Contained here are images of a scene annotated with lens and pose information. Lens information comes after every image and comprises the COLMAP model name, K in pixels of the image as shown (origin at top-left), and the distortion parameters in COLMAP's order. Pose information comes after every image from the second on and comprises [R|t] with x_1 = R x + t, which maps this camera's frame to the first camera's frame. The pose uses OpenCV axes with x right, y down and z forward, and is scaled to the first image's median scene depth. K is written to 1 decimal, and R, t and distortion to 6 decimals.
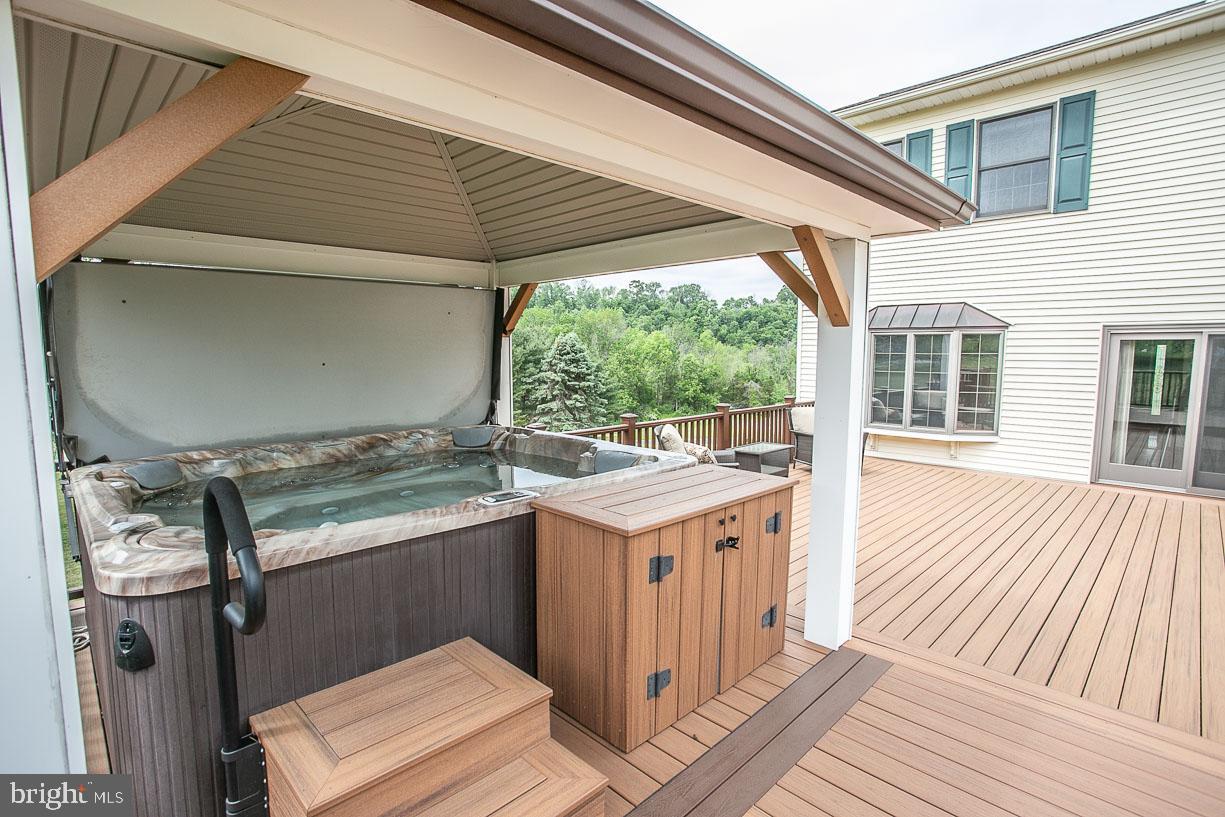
lens RADIAL K [[595.1, 0, 607.3], [0, 595.1, 412.1], [0, 0, 1]] dist [-0.065244, 0.024974]
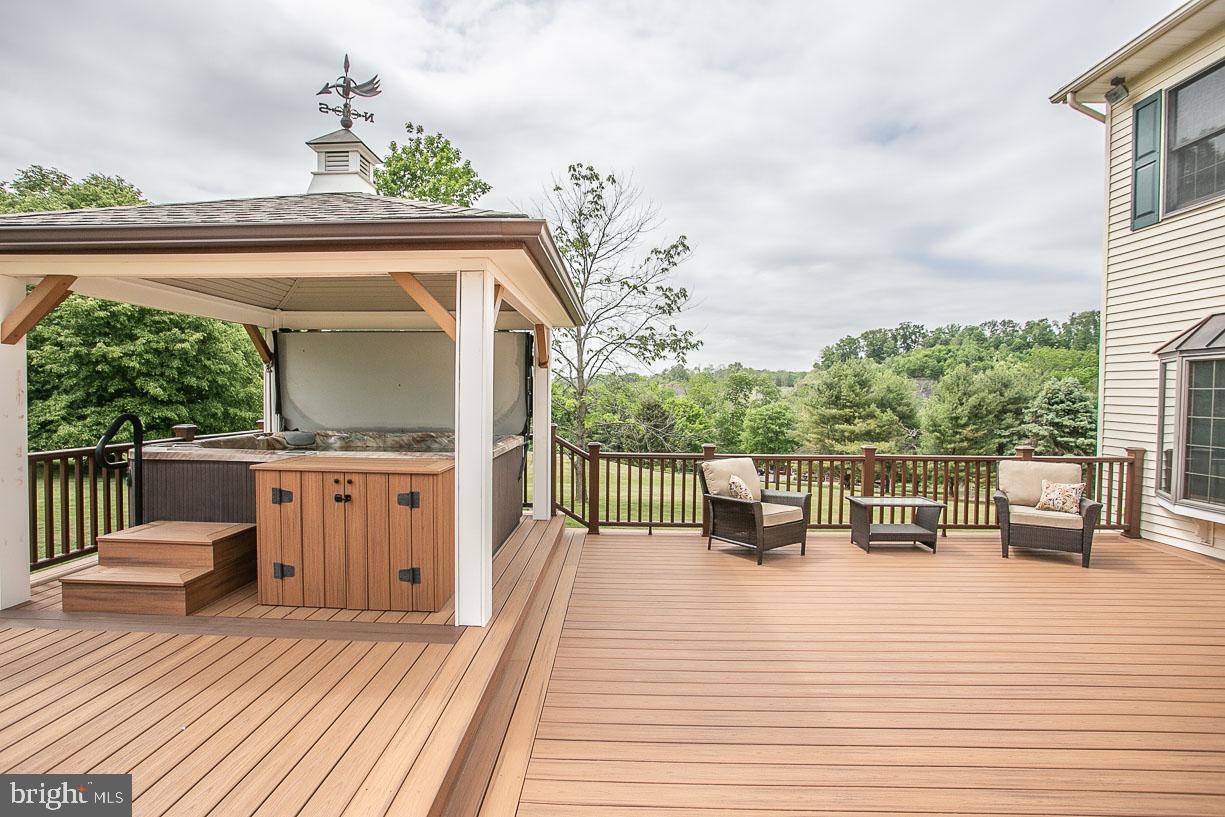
lens RADIAL K [[595.1, 0, 607.3], [0, 595.1, 412.1], [0, 0, 1]] dist [-0.065244, 0.024974]
pose [[0.692610, 0.027707, -0.720780, 0.072980], [-0.085004, 0.995434, -0.043416, 0.000903], [0.716286, 0.091339, 0.691803, 0.019615]]
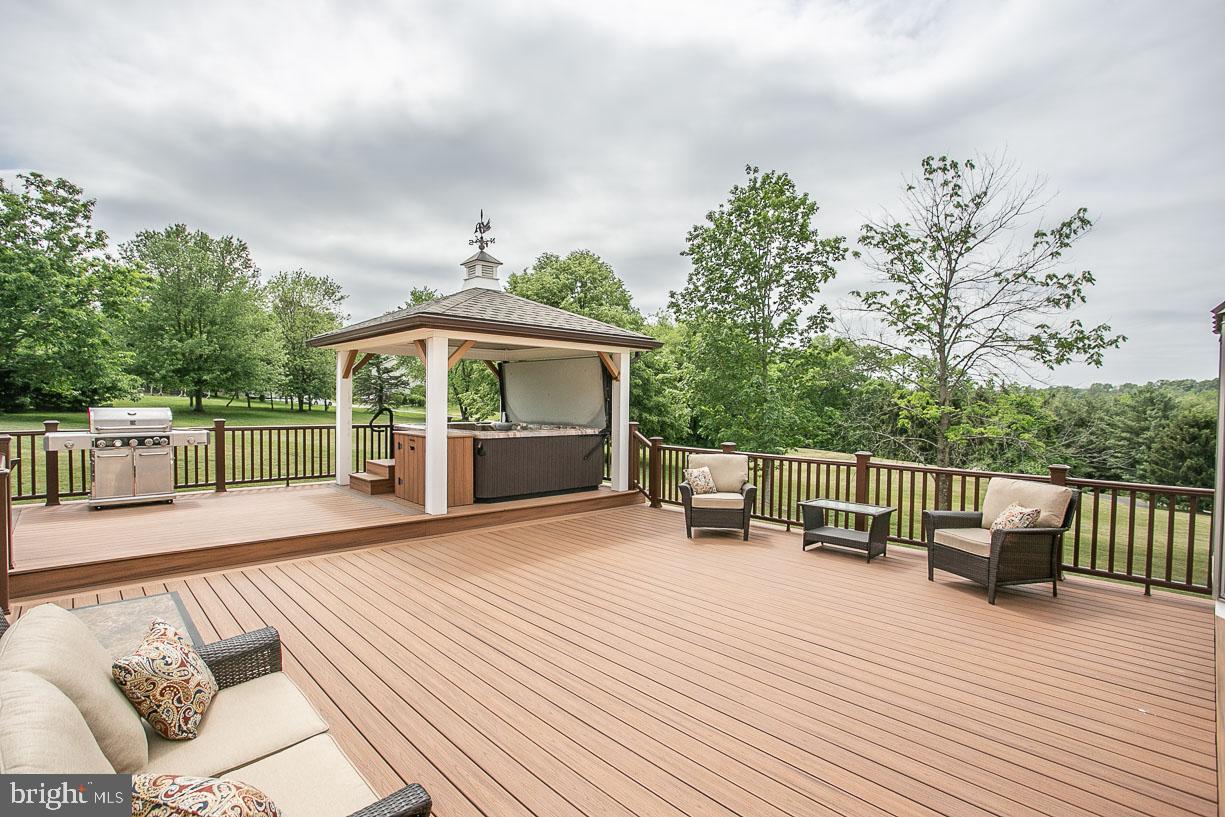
lens RADIAL K [[596.6, 0, 613.8], [0, 596.6, 402.5], [0, 0, 1]] dist [-0.024978, 0.000144]
pose [[-0.007655, 0.003982, -0.999963, 0.139720], [-0.119848, 0.992780, 0.004871, -0.006176], [0.992763, 0.119881, -0.007122, 0.087345]]
